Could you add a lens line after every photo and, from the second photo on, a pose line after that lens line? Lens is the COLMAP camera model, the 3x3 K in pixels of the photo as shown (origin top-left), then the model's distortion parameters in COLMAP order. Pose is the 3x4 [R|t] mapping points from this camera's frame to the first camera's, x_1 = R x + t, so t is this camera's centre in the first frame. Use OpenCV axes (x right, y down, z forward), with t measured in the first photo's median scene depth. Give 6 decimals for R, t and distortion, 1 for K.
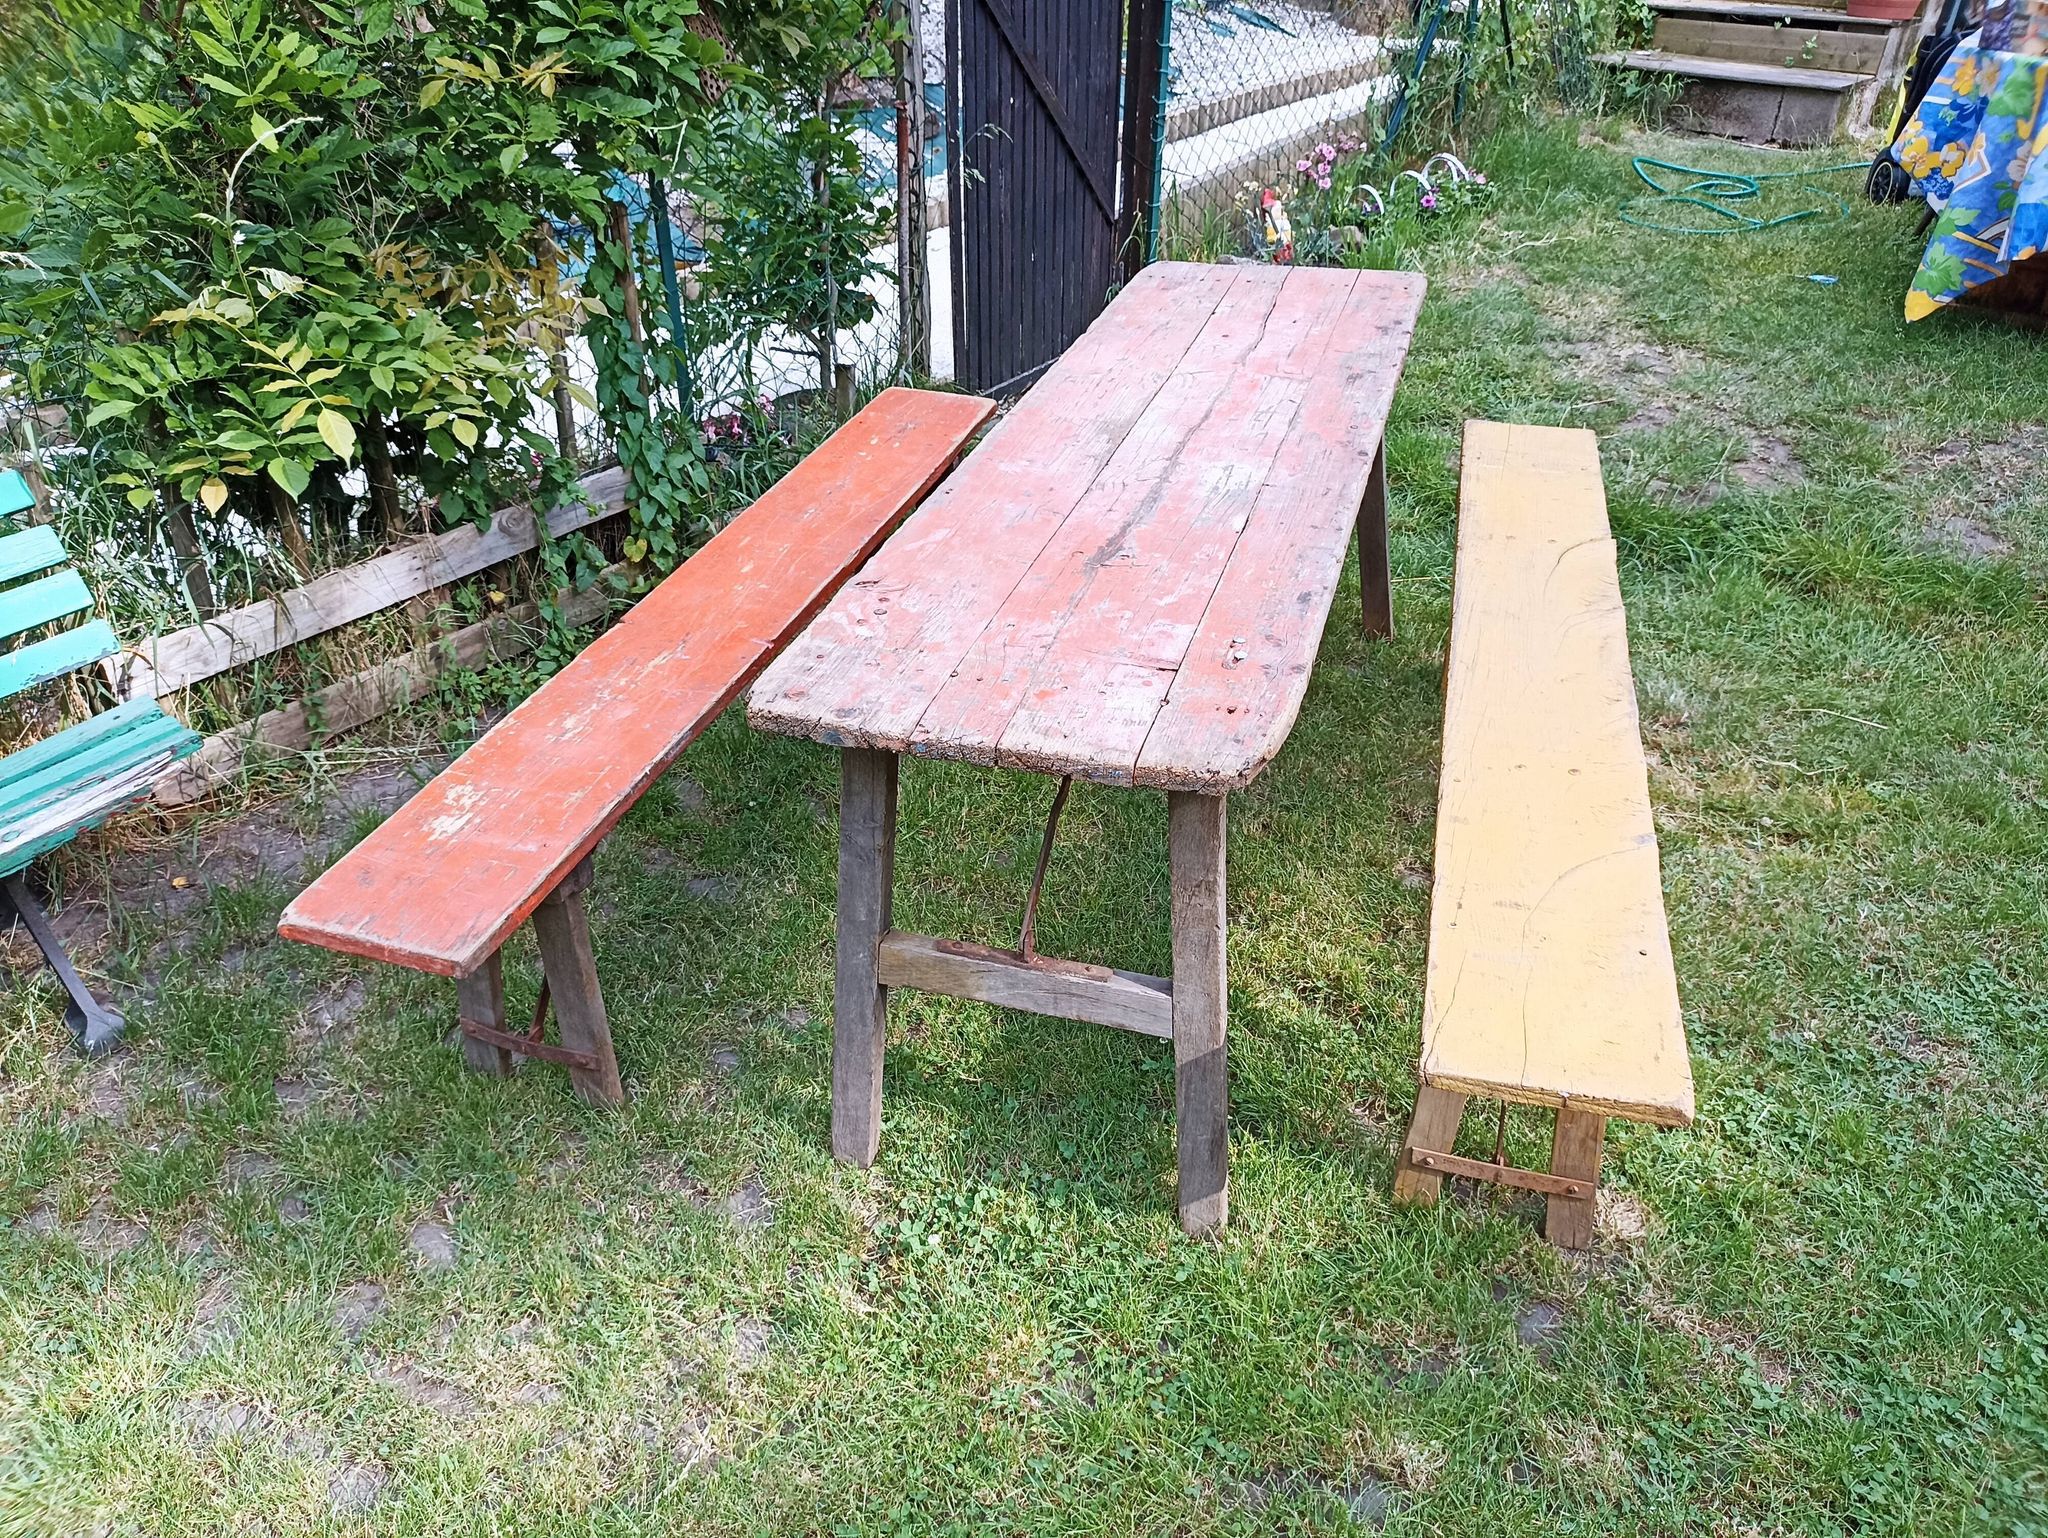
lens RADIAL K [[1516.7, 0, 1020.3], [0, 1516.7, 769.5], [0, 0, 1]] dist [0.017329, -0.007434]
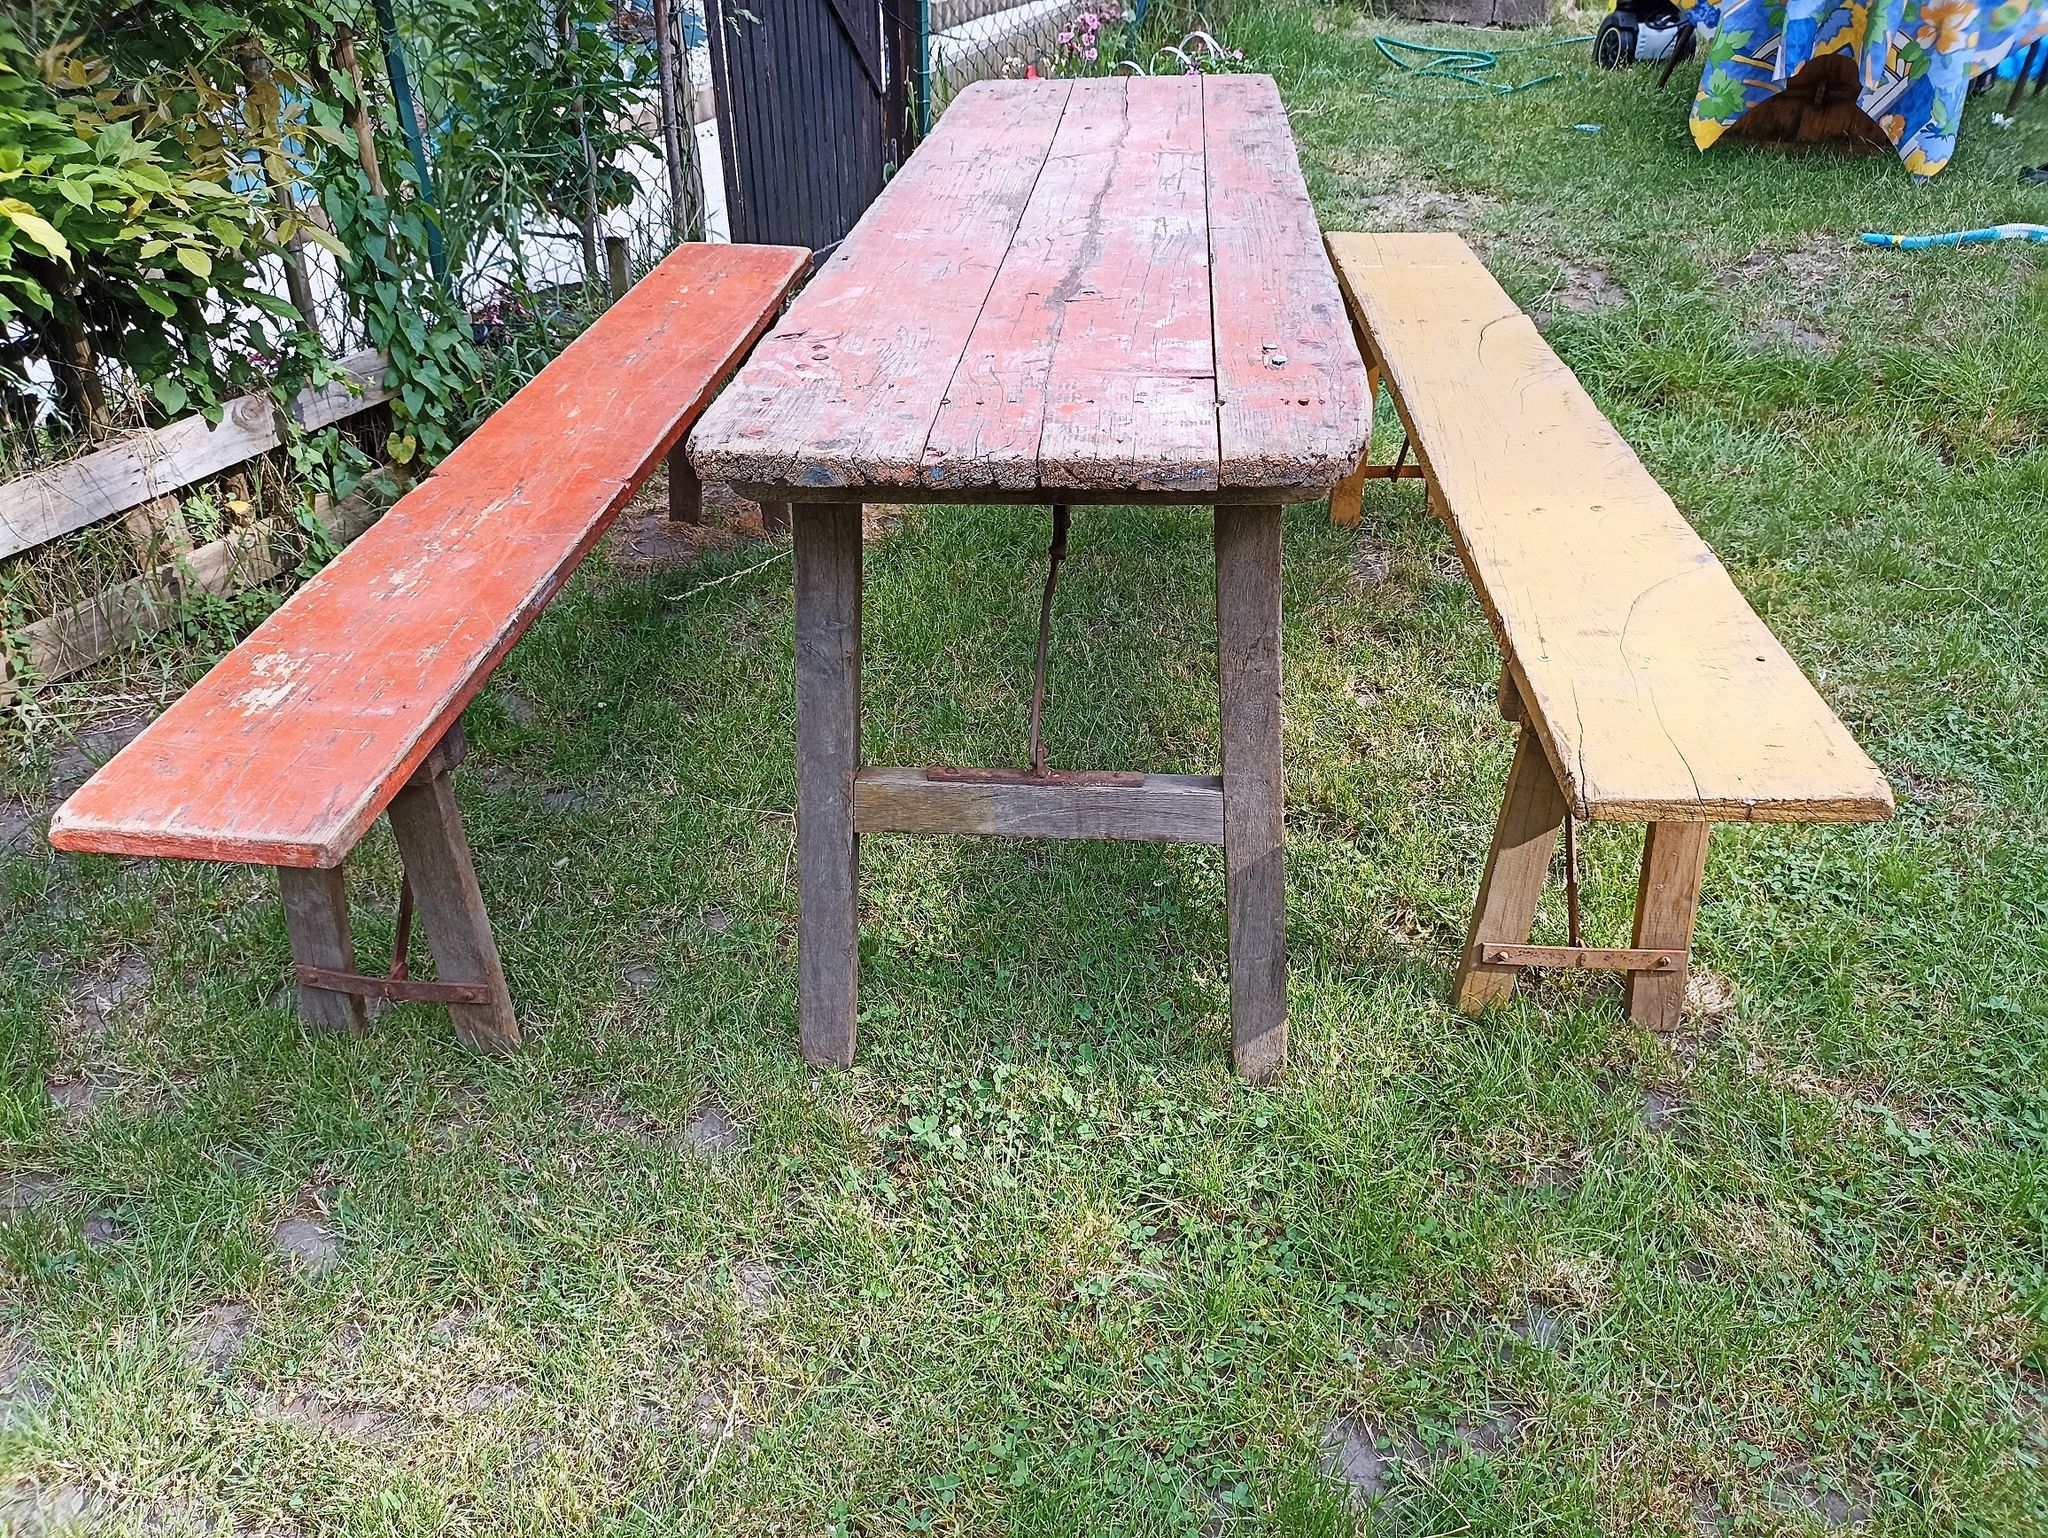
lens RADIAL K [[1516.7, 0, 1025.7], [0, 1516.7, 768.8], [0, 0, 1]] dist [0.017329, -0.007434]
pose [[0.978399, -0.111450, 0.174109, -0.127938], [0.110838, 0.993750, 0.013268, 0.096670], [-0.174500, 0.006317, 0.984637, 0.162841]]
